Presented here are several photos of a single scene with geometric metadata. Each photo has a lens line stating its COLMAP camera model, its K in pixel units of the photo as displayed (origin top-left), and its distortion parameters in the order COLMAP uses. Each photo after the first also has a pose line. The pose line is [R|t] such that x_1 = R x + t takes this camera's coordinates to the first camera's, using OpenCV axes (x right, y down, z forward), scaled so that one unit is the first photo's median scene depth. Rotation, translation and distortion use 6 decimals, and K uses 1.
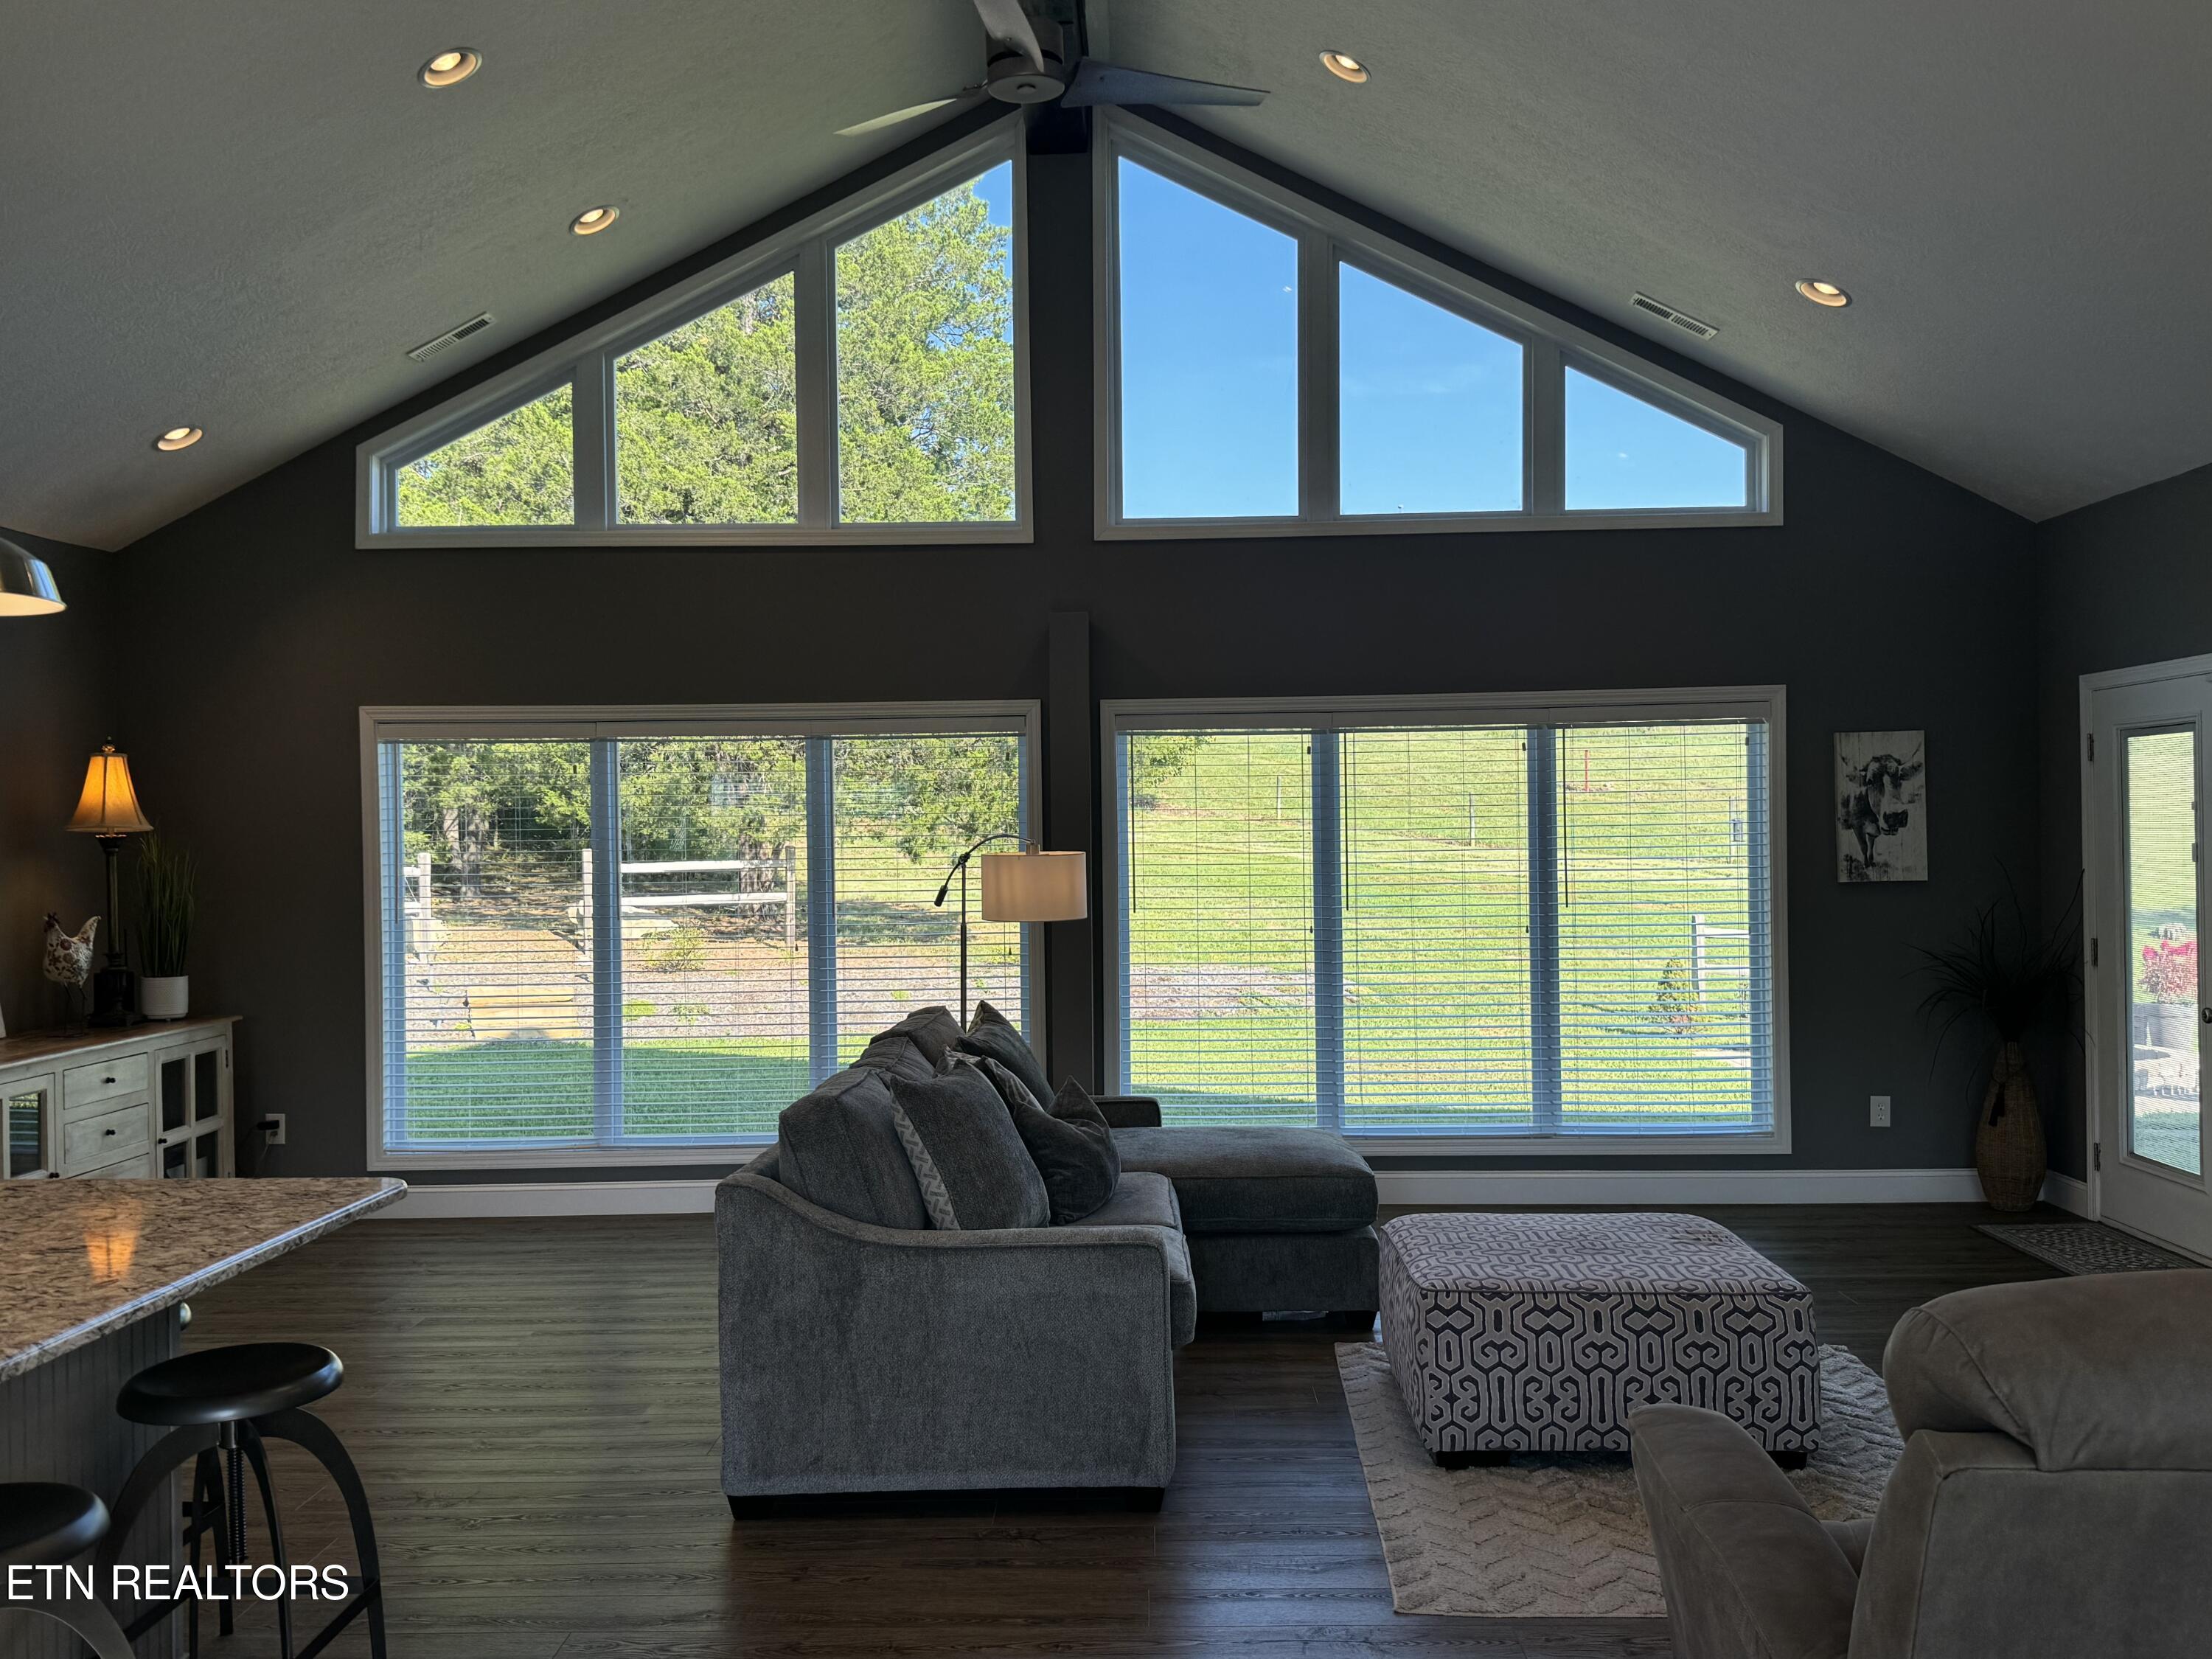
lens RADIAL K [[1870.7, 0, 1159.4], [0, 1870.7, 843.5], [0, 0, 1]] dist [0.050559, -0.033293]
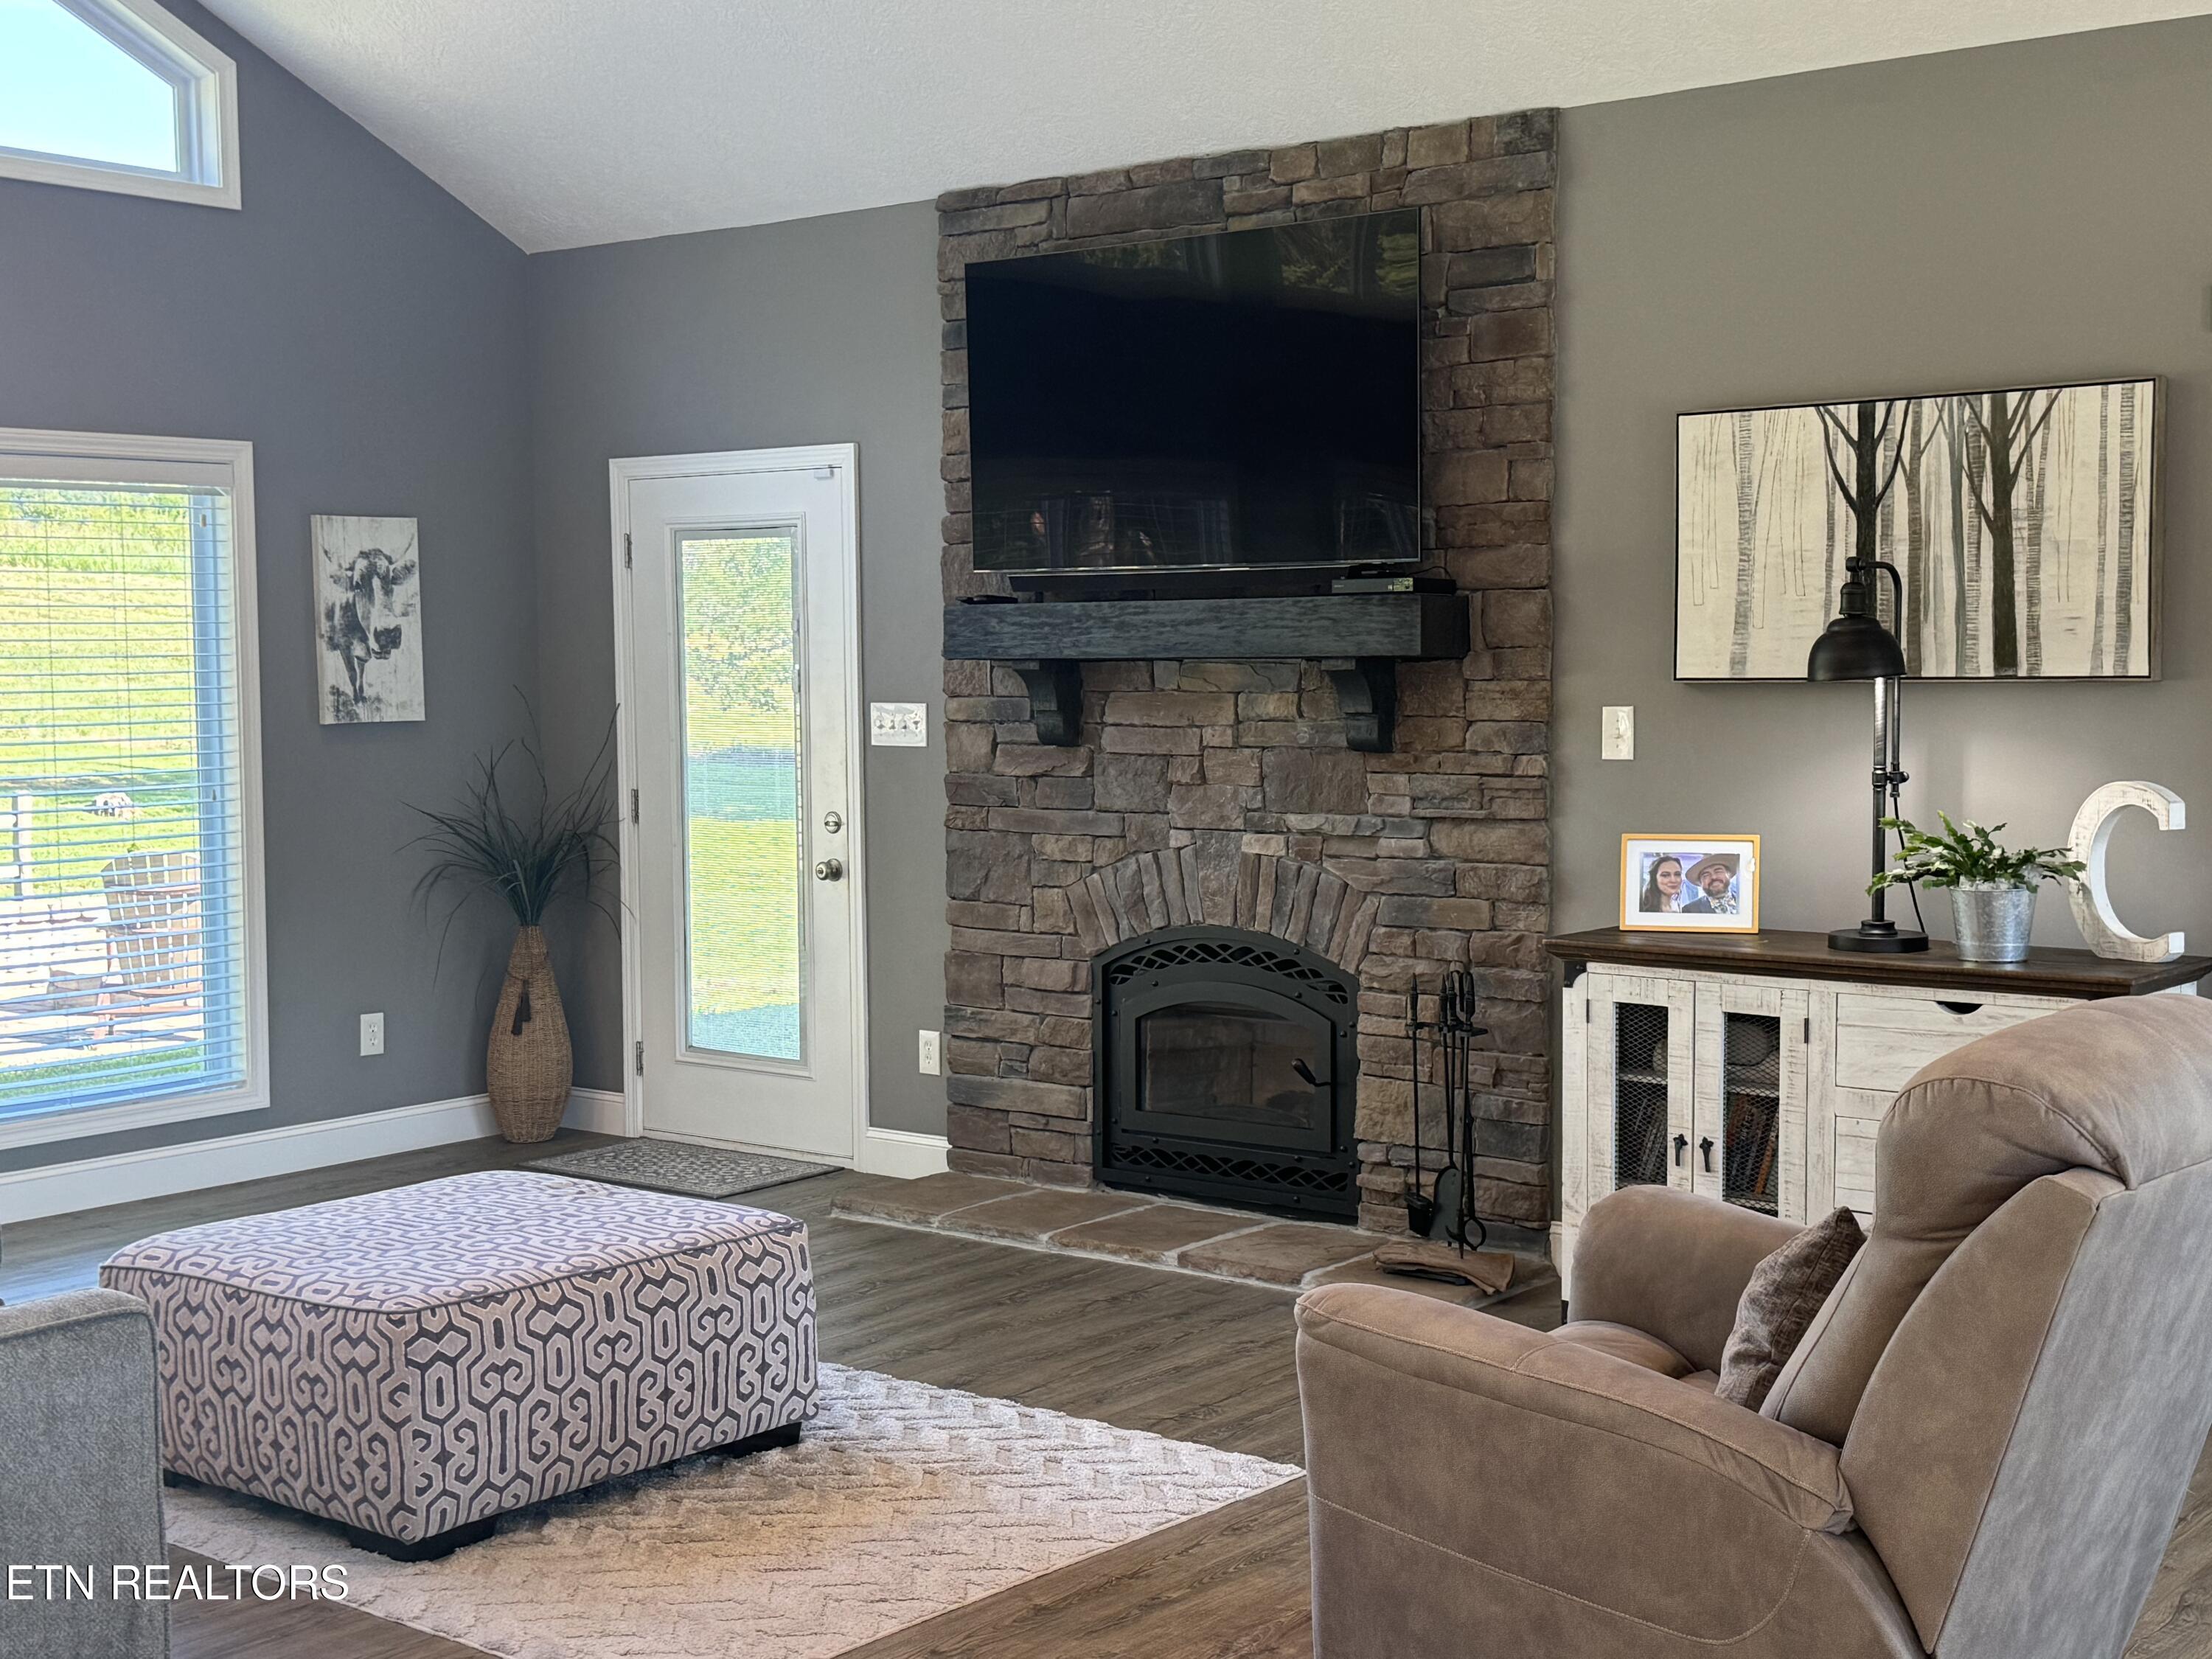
lens RADIAL K [[2802.7, 0, 1114.3], [0, 2802.7, 814.6], [0, 0, 1]] dist [0.112515, 0.000000]
pose [[0.607863, -0.040351, 0.793016, -0.314923], [0.003654, 0.998840, 0.048023, 0.004262], [-0.794034, -0.026293, 0.607305, 0.102677]]
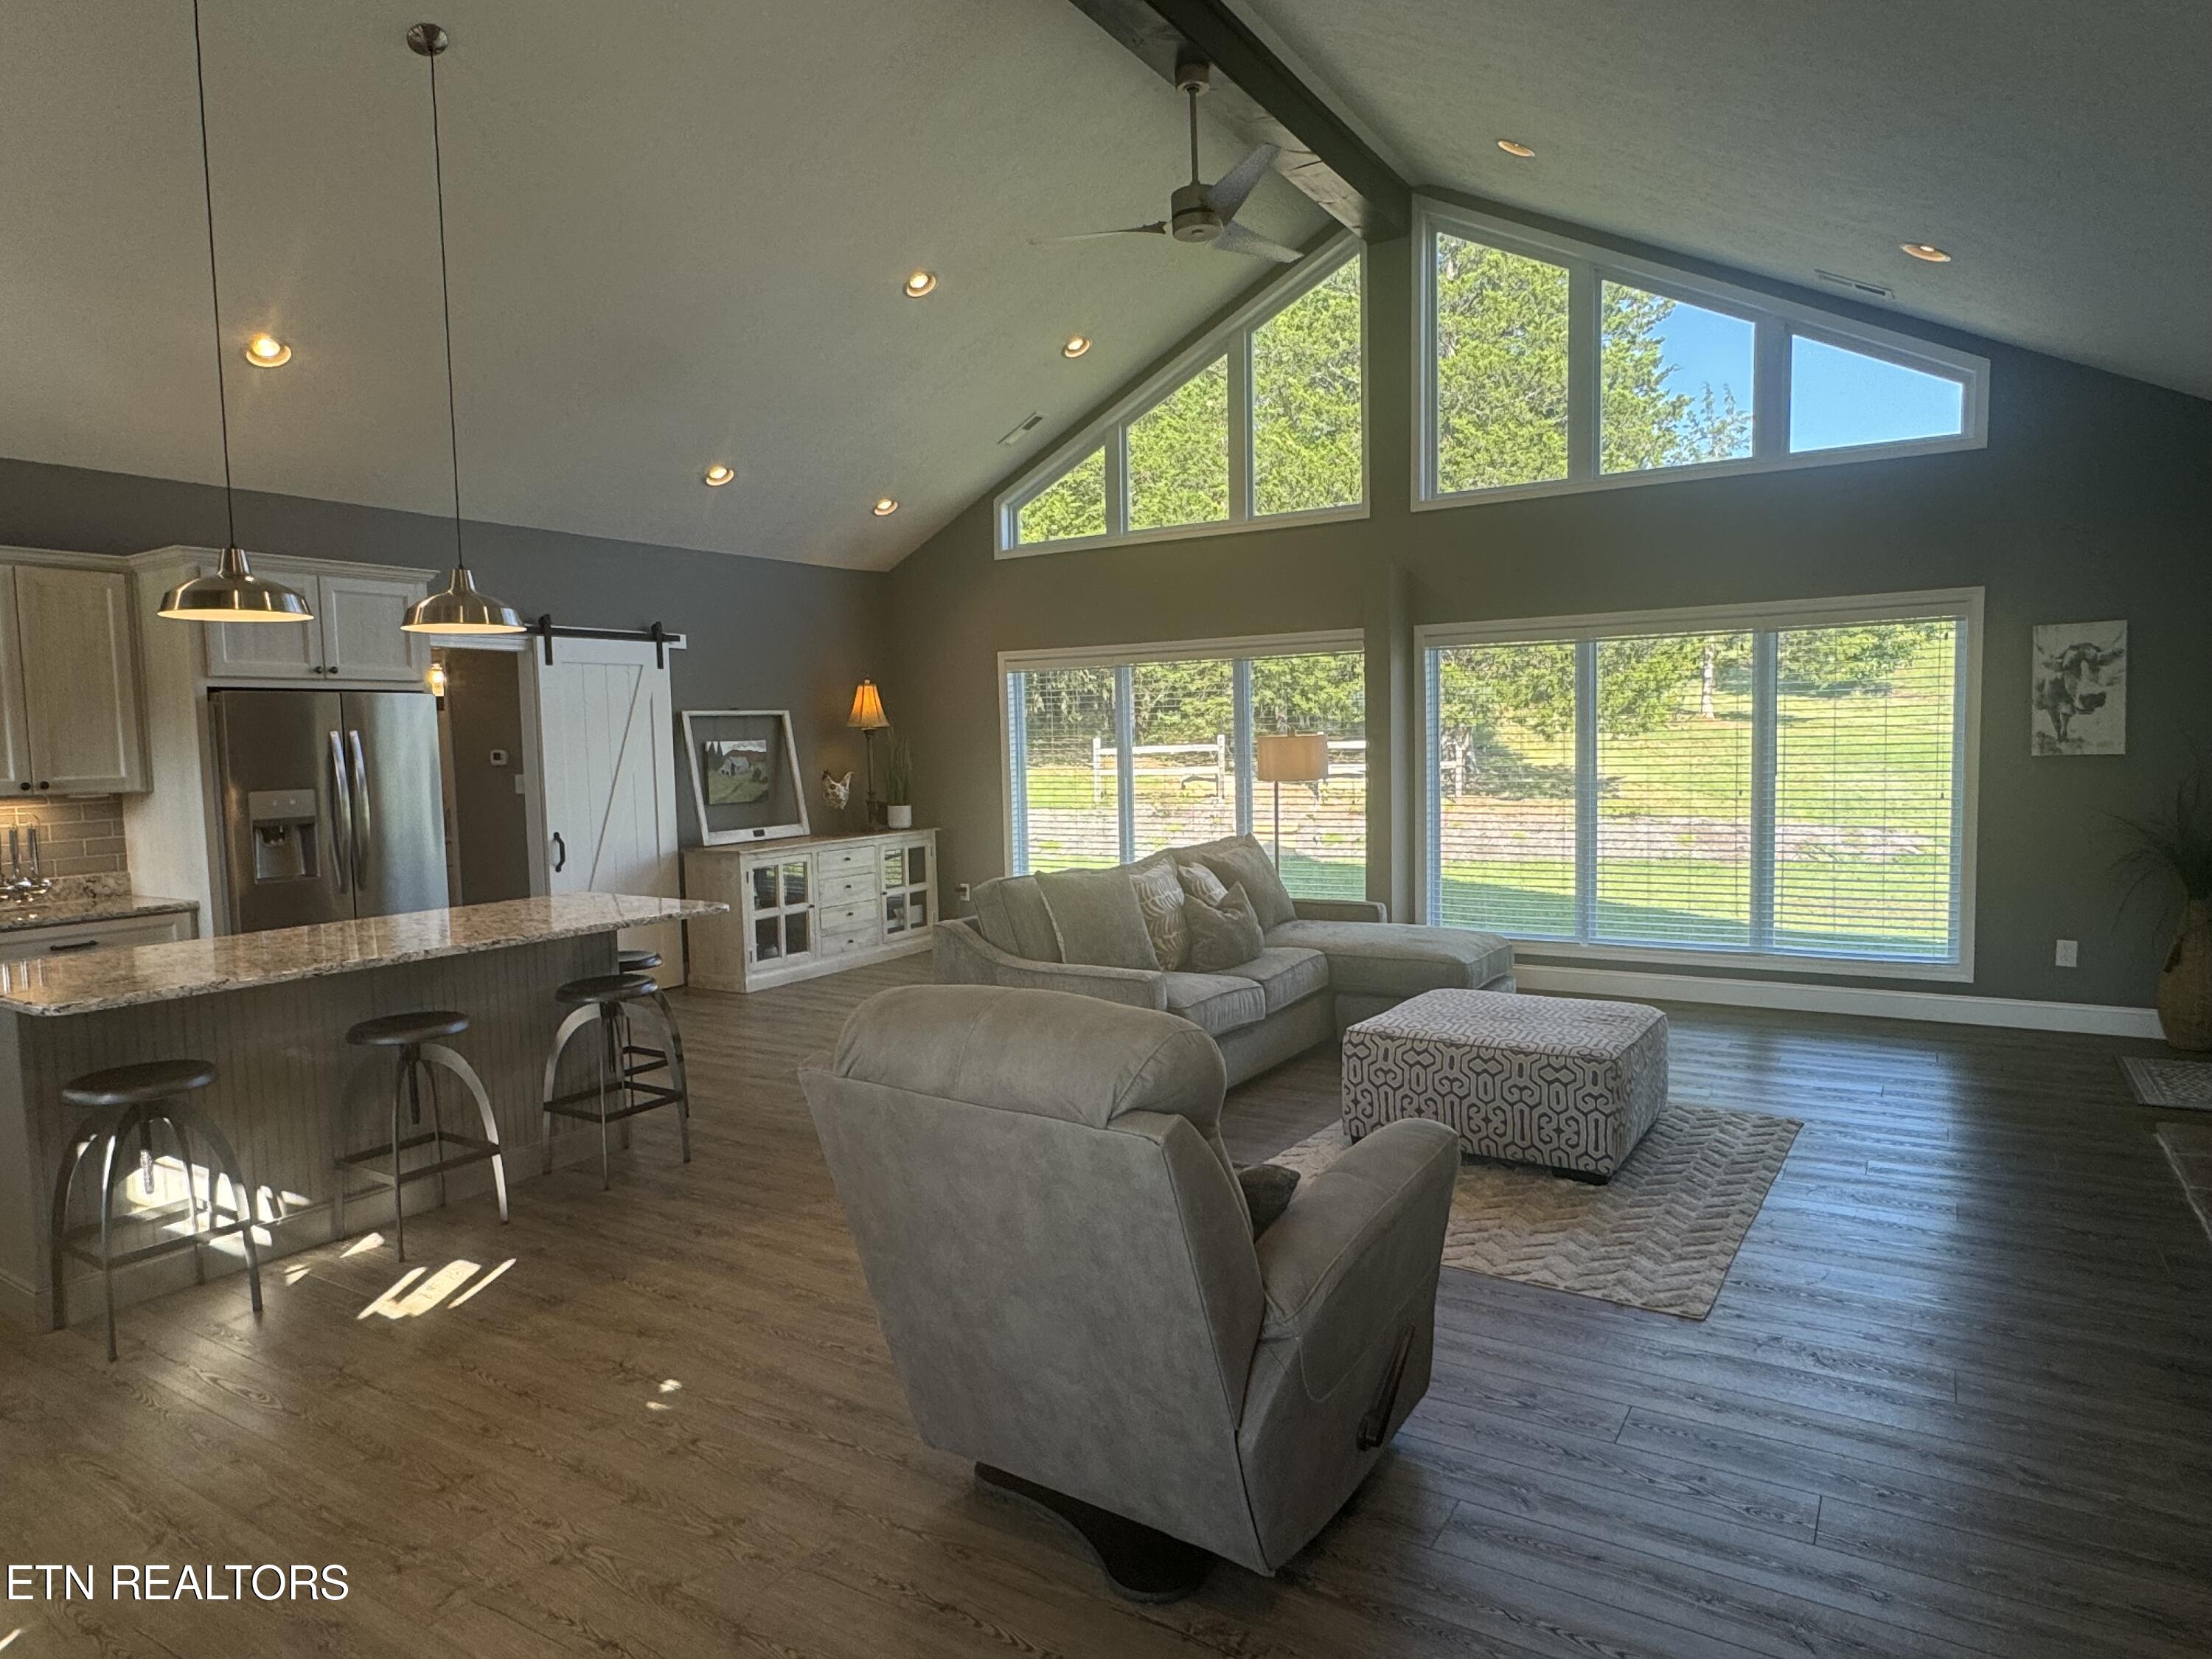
lens RADIAL K [[1314.5, 0, 1098.8], [0, 1314.5, 832.2], [0, 0, 1]] dist [-0.006551, 0.001944]
pose [[0.854595, 0.031905, -0.518314, 0.291520], [0.009414, 0.996995, 0.076893, 0.000056], [0.519210, -0.070592, 0.851727, 0.012657]]
